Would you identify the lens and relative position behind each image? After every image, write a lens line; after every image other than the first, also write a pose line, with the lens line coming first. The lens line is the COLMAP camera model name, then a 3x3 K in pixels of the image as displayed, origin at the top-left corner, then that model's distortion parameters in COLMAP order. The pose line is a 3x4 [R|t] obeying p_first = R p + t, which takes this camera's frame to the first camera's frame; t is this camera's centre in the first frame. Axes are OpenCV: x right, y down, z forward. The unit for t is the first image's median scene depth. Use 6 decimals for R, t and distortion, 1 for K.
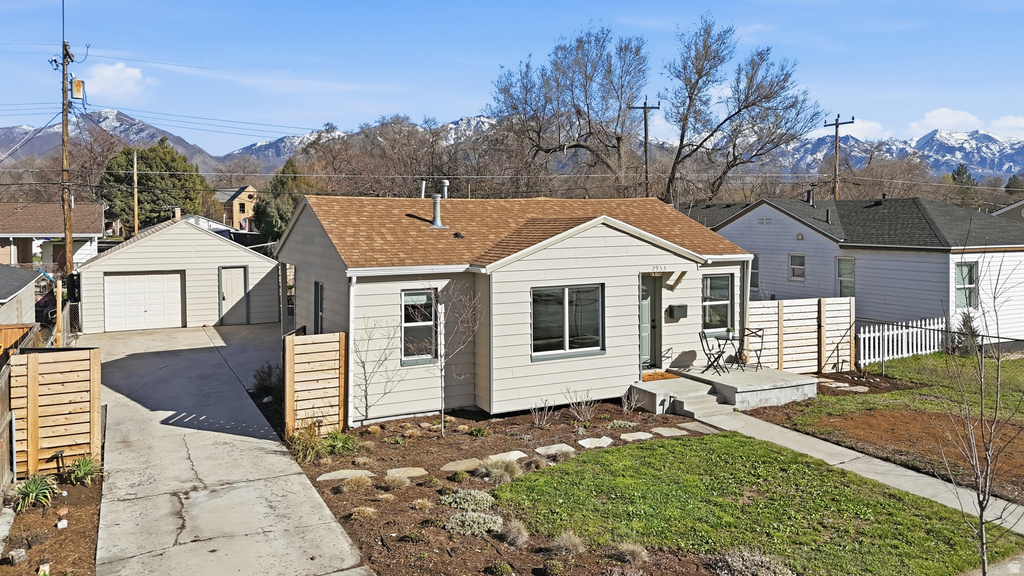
lens RADIAL K [[766.0, 0, 512.0], [0, 766.0, 288.0], [0, 0, 1]] dist [0.080253, -0.067958]
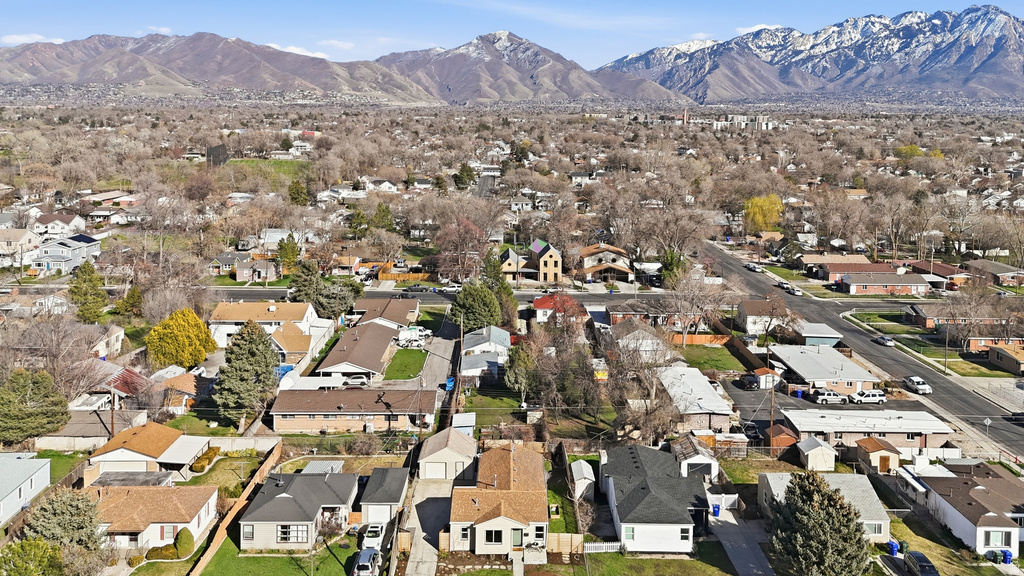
lens RADIAL K [[766.0, 0, 512.0], [0, 766.0, 288.0], [0, 0, 1]] dist [0.080253, -0.067958]
pose [[0.895235, 0.100471, -0.434119, 1.990512], [-0.048946, 0.990526, 0.128308, -2.000531], [0.442898, -0.093617, 0.891671, -2.940804]]
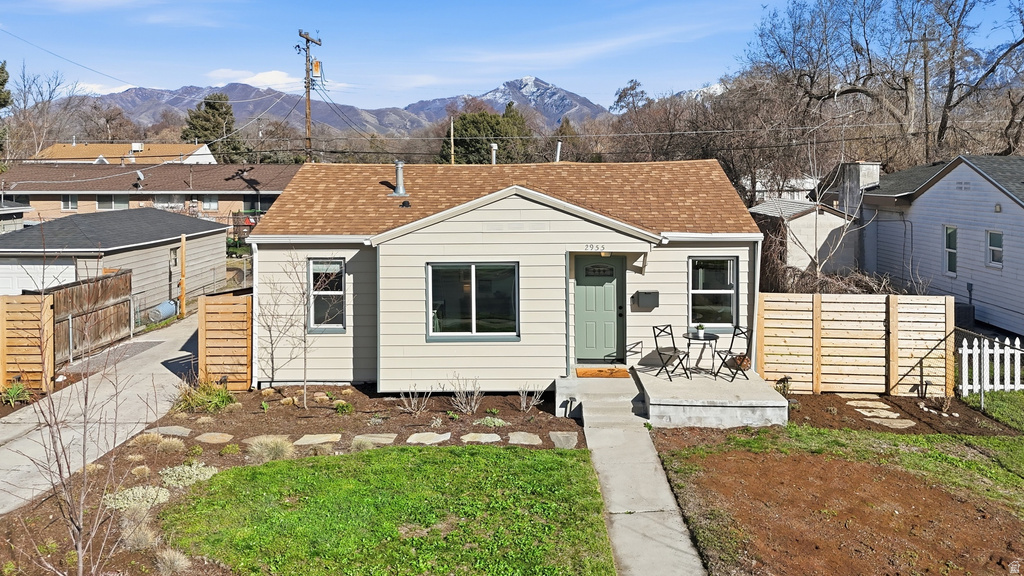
lens RADIAL K [[769.0, 0, 511.3], [0, 769.0, 265.6], [0, 0, 1]] dist [0.054678, -0.001955]
pose [[0.884177, 0.055205, -0.463879, 0.493119], [-0.041731, 0.998357, 0.039271, -0.034032], [0.465284, -0.015365, 0.885028, 0.198578]]
